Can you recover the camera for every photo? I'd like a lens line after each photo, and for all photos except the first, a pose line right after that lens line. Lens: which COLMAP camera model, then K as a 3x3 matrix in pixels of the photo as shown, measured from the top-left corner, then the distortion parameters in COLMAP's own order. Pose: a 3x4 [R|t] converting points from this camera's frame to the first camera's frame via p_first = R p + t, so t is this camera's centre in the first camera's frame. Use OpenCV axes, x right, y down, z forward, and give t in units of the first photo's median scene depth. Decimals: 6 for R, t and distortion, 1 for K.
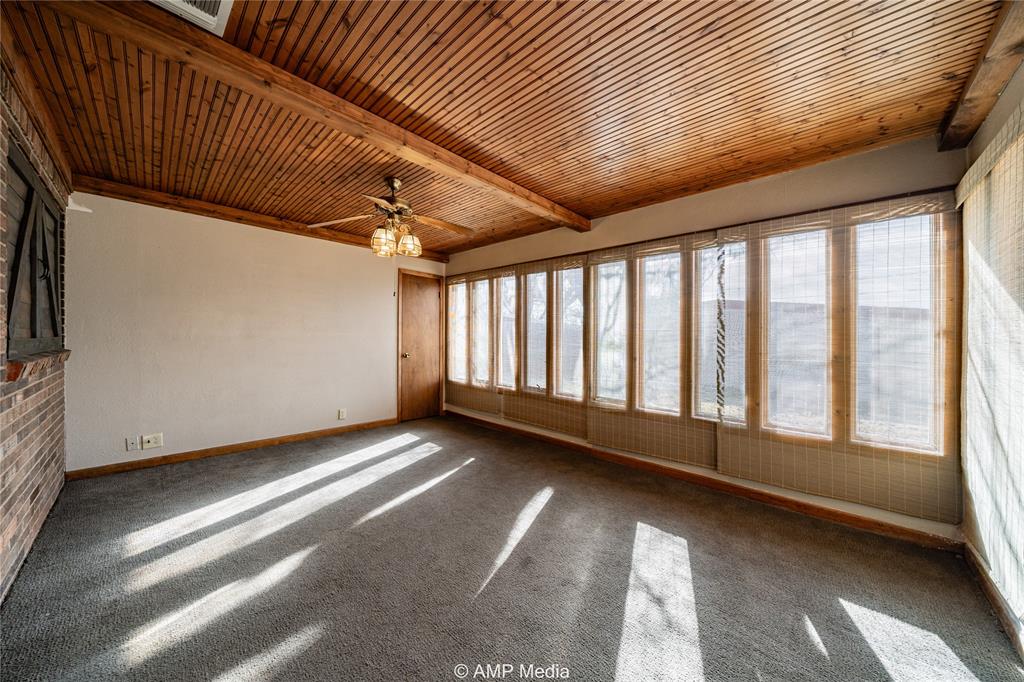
lens RADIAL K [[356.6, 0, 512.0], [0, 356.6, 340.2], [0, 0, 1]] dist [-0.006434, -0.000218]
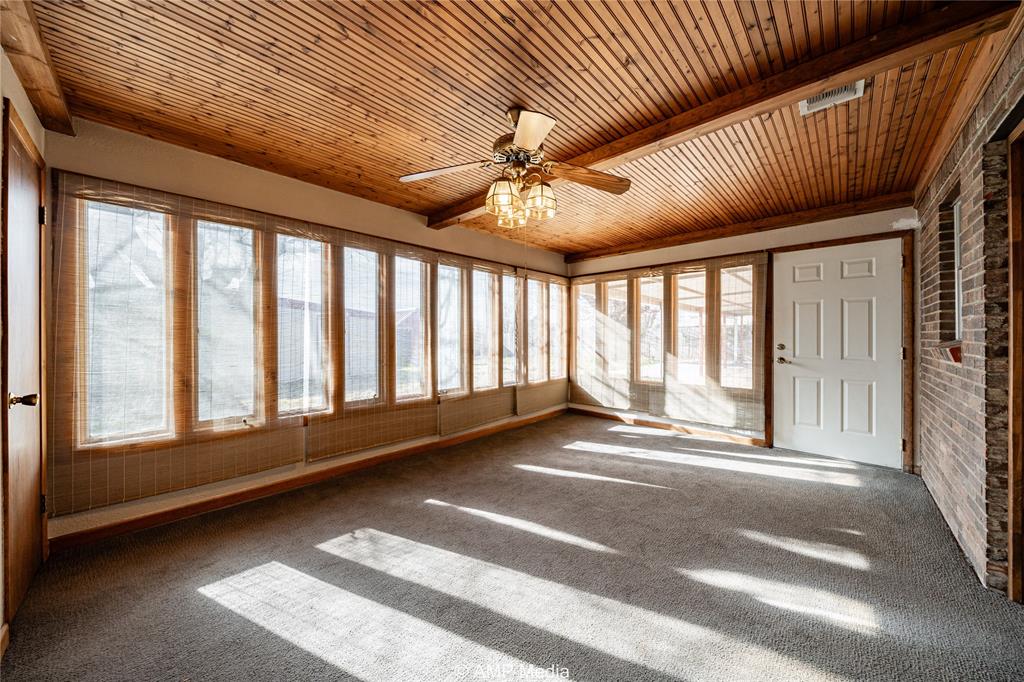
lens RADIAL K [[356.6, 0, 512.1], [0, 356.6, 332.6], [0, 0, 1]] dist [-0.006434, -0.000218]
pose [[-0.020401, -0.007299, 0.999765, -0.868992], [0.004958, 0.999960, 0.007402, -0.019161], [-0.999780, 0.005108, -0.020364, 0.864883]]
